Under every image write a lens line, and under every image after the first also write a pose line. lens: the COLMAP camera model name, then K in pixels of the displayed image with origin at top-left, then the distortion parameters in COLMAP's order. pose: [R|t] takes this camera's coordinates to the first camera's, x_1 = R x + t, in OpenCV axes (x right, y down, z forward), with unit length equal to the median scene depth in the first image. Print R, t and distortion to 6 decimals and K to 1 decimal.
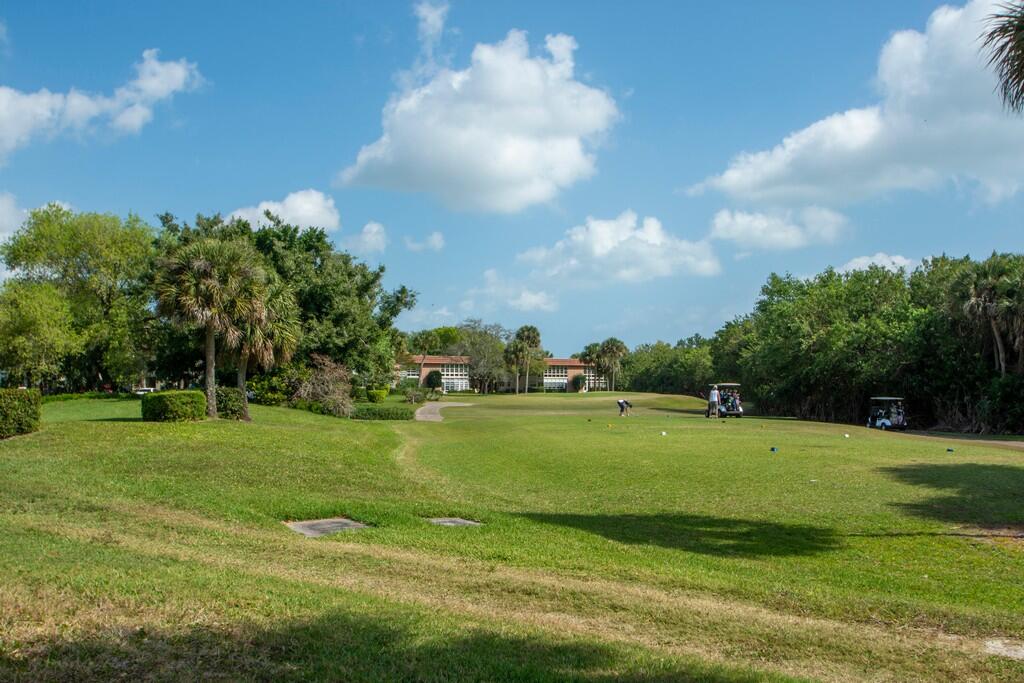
lens RADIAL K [[1069.9, 0, 506.4], [0, 1069.9, 340.9], [0, 0, 1]] dist [-0.037162, 0.000000]
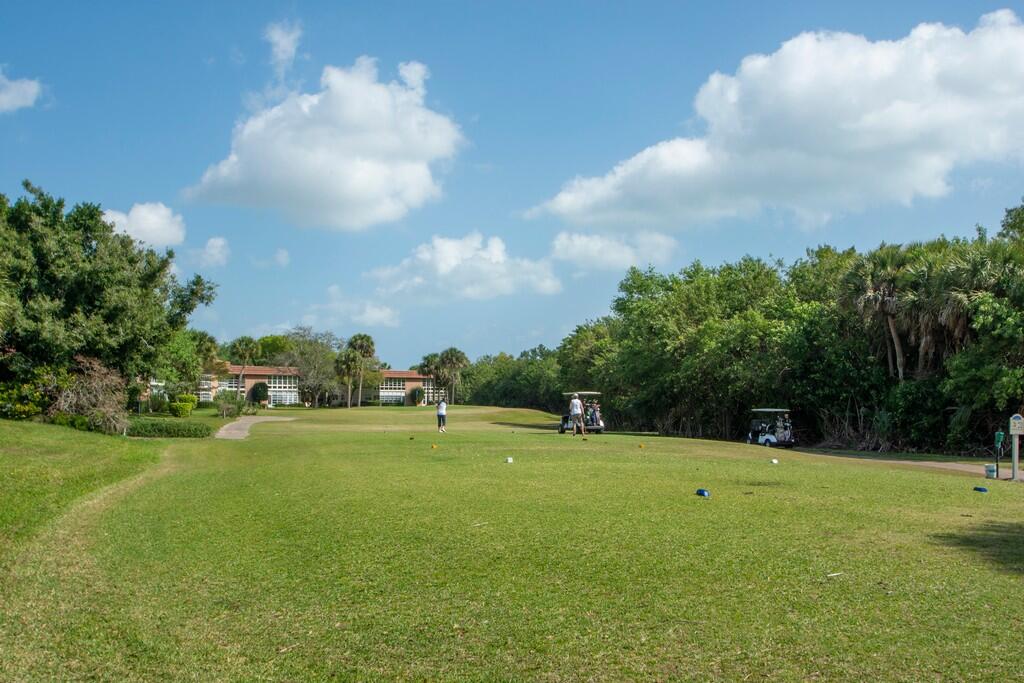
lens RADIAL K [[1069.9, 0, 506.1], [0, 1069.9, 342.3], [0, 0, 1]] dist [-0.037162, 0.000000]
pose [[0.989327, 0.007736, 0.145510, 0.021709], [-0.005899, 0.999897, -0.013055, 0.010235], [-0.145596, 0.012058, 0.989271, 0.155166]]
